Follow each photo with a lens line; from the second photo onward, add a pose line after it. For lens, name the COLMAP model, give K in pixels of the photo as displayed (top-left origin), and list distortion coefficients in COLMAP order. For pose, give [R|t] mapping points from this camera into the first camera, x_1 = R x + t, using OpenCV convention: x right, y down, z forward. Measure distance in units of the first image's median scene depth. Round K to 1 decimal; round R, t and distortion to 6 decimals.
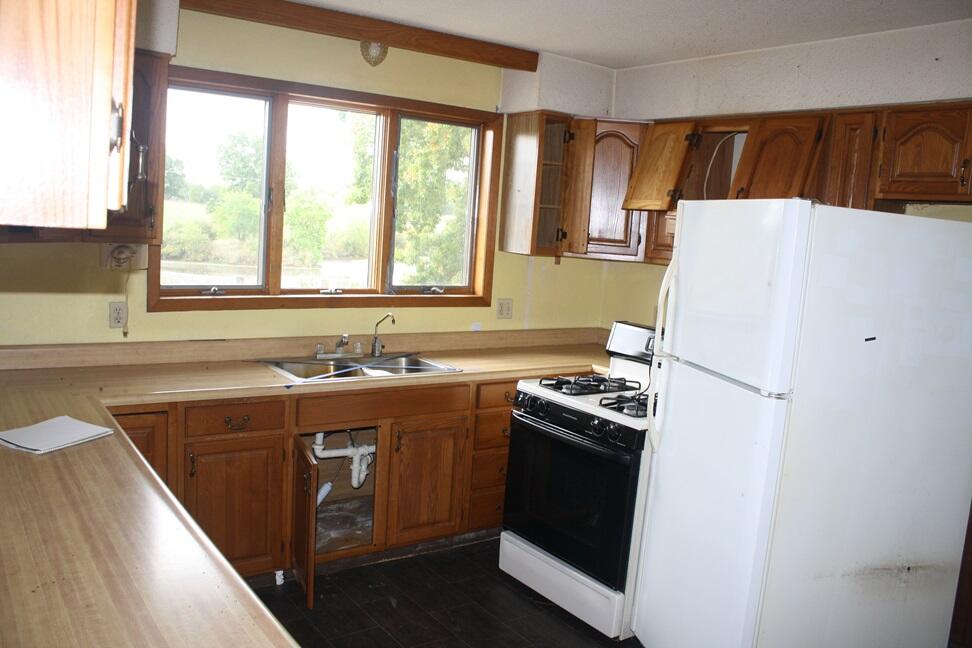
lens RADIAL K [[823.5, 0, 486.0], [0, 823.5, 324.0], [0, 0, 1]] dist [-0.106685, 0.001706]
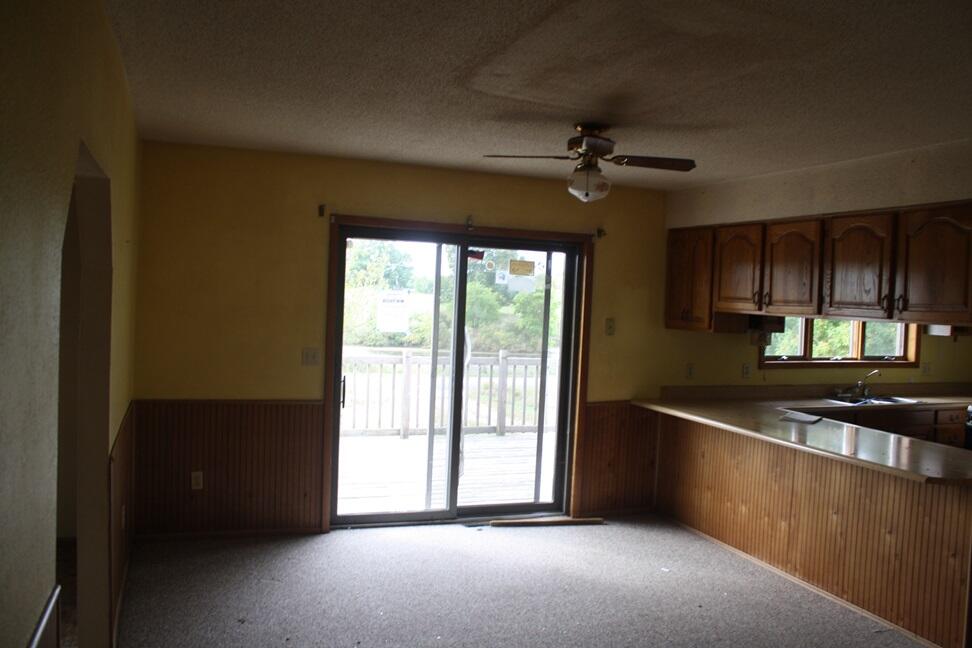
lens RADIAL K [[823.5, 0, 486.0], [0, 823.5, 324.0], [0, 0, 1]] dist [-0.106685, 0.001706]
pose [[0.966434, -0.020412, -0.256102, -0.449227], [-0.006348, 0.994637, -0.103232, 0.064459], [0.256836, 0.101392, 0.961122, -0.793286]]
